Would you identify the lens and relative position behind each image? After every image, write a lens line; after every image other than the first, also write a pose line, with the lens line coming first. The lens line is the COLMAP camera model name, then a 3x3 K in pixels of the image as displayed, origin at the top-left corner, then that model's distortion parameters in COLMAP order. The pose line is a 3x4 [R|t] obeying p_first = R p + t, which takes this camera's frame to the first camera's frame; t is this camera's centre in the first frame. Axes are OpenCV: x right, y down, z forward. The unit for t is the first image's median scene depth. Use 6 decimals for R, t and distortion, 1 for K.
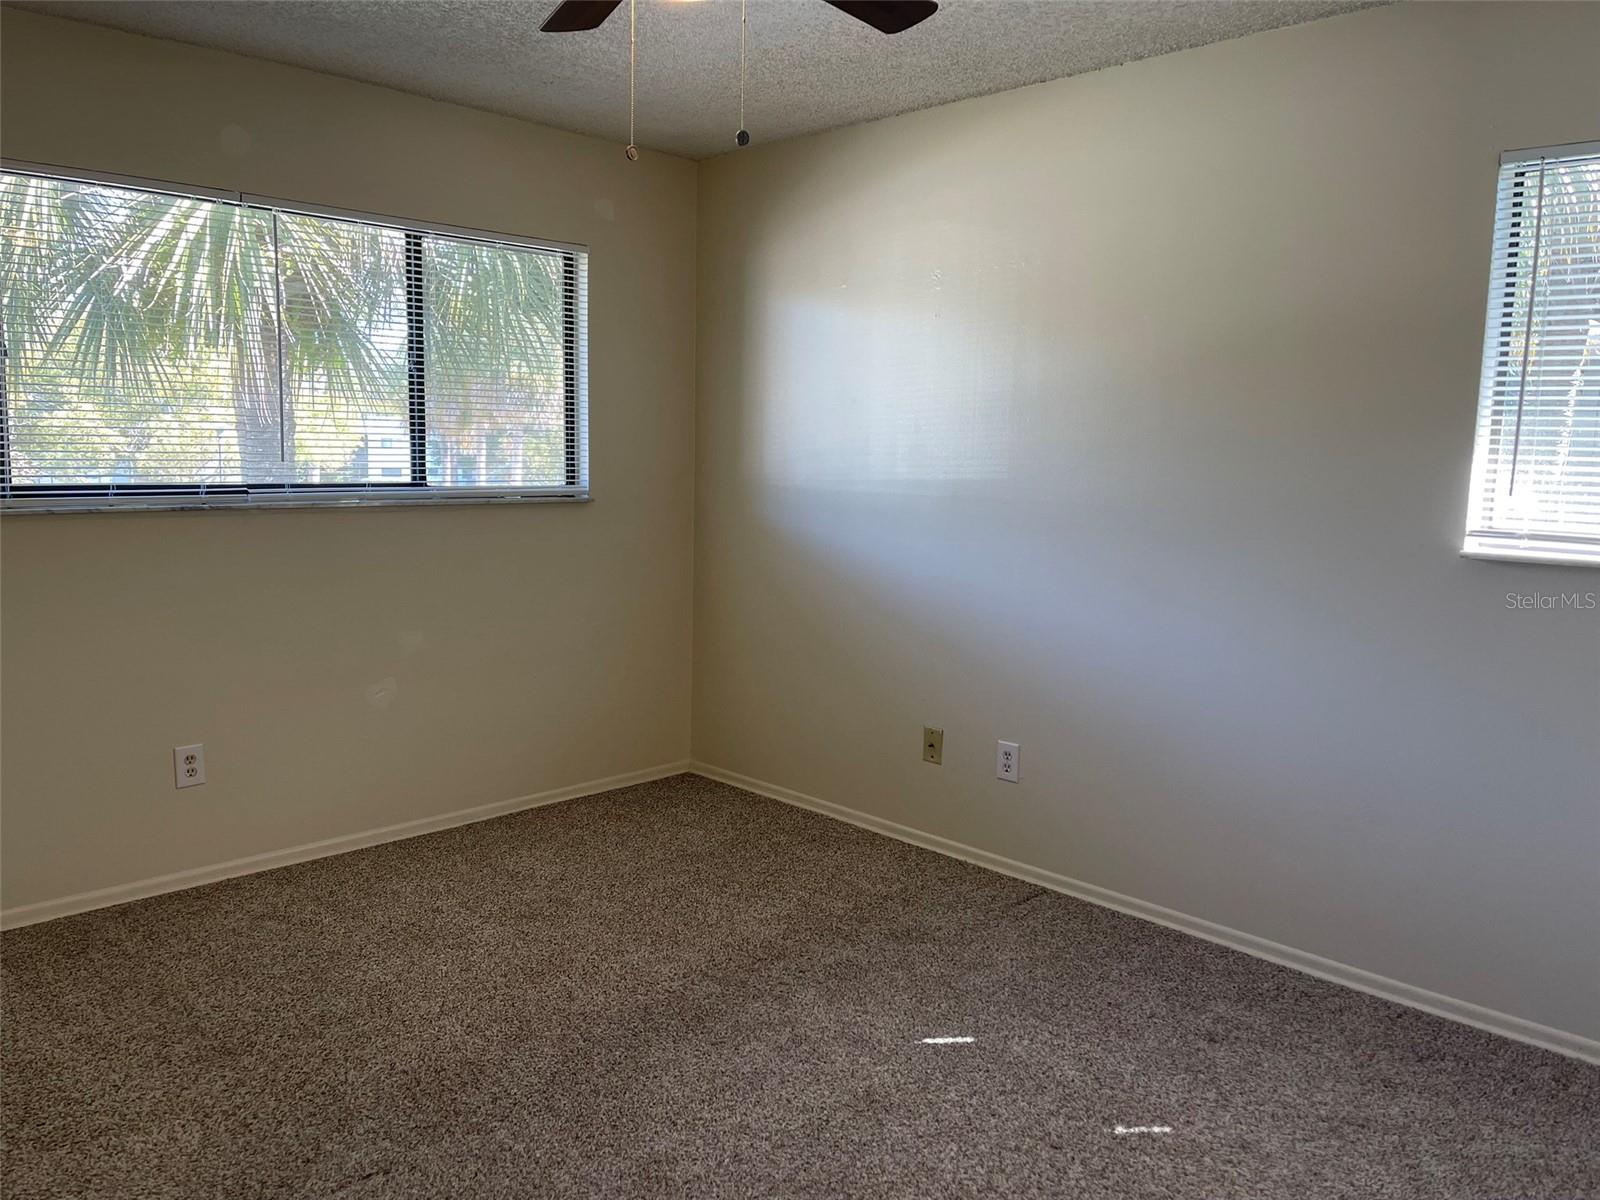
lens RADIAL K [[1222.2, 0, 803.0], [0, 1222.2, 612.8], [0, 0, 1]] dist [0.073778, -0.082879]
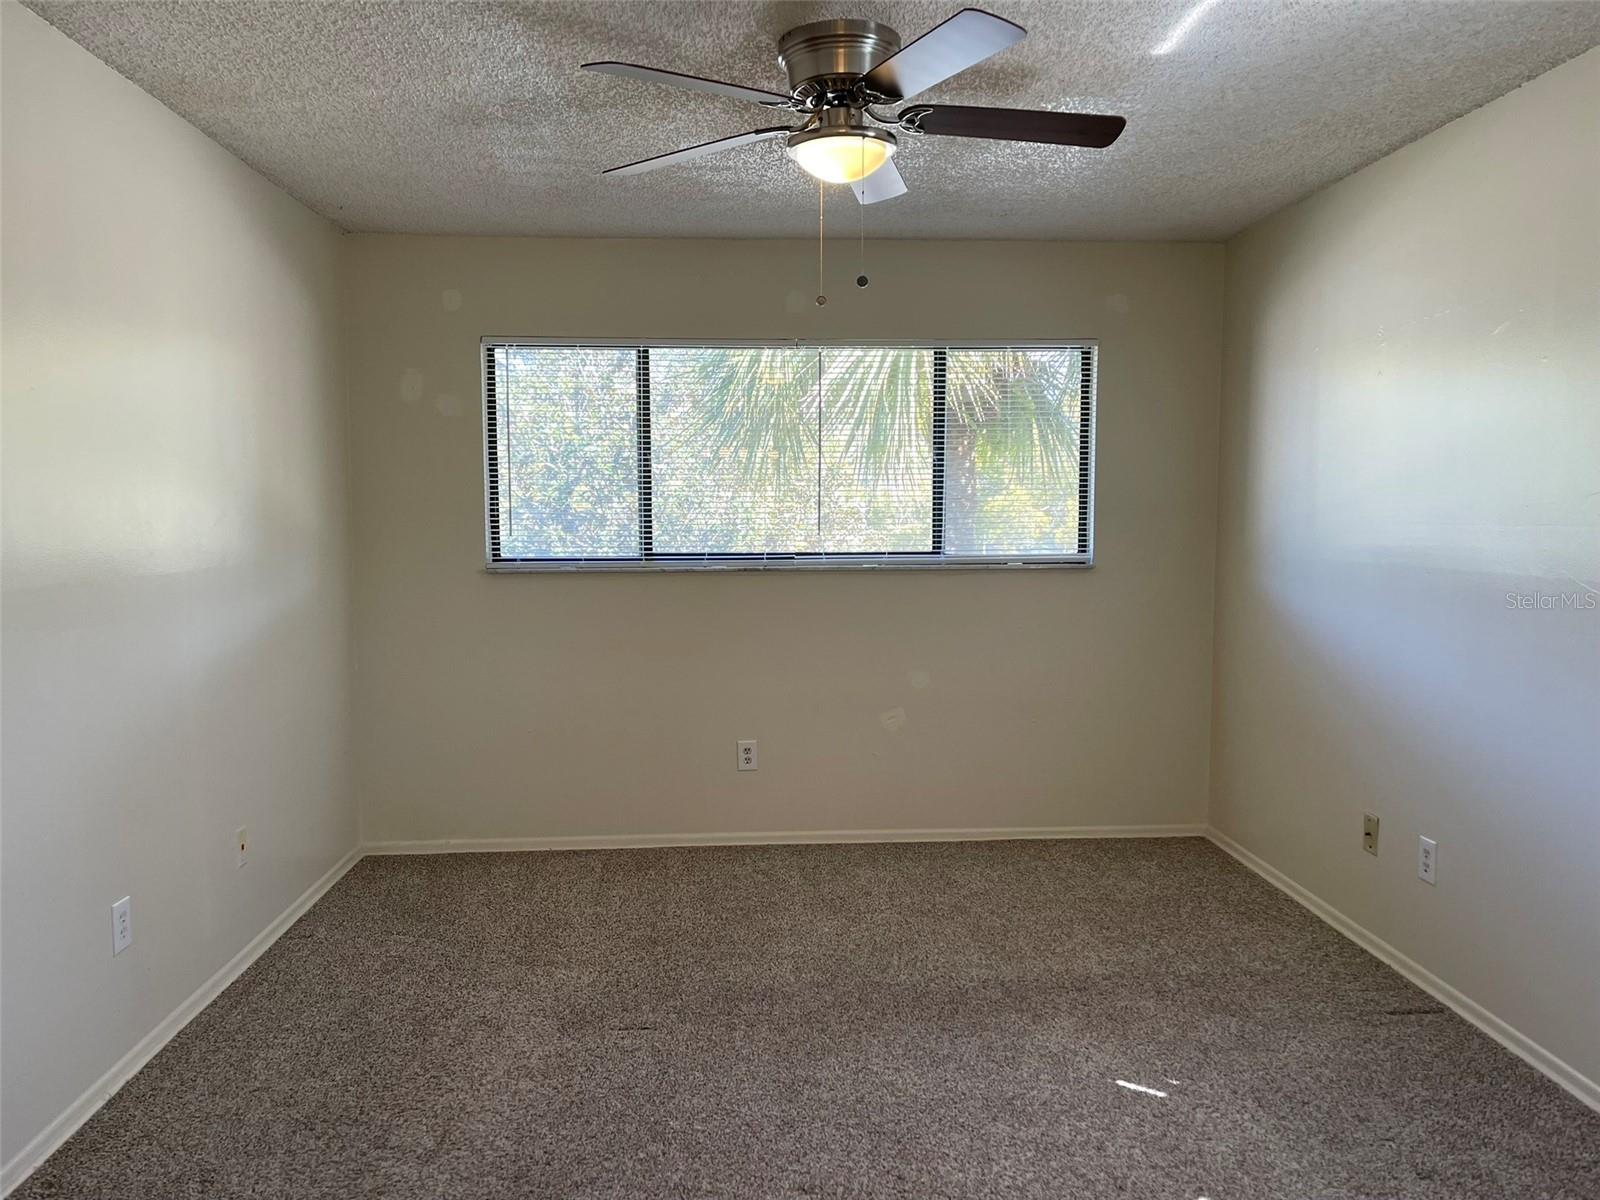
lens RADIAL K [[1222.2, 0, 803.0], [0, 1222.2, 612.8], [0, 0, 1]] dist [0.073778, -0.082879]
pose [[0.750475, 0.034688, -0.659988, 0.394705], [-0.073366, 0.996822, -0.031033, 0.002512], [0.656814, 0.071710, 0.750635, 0.007819]]
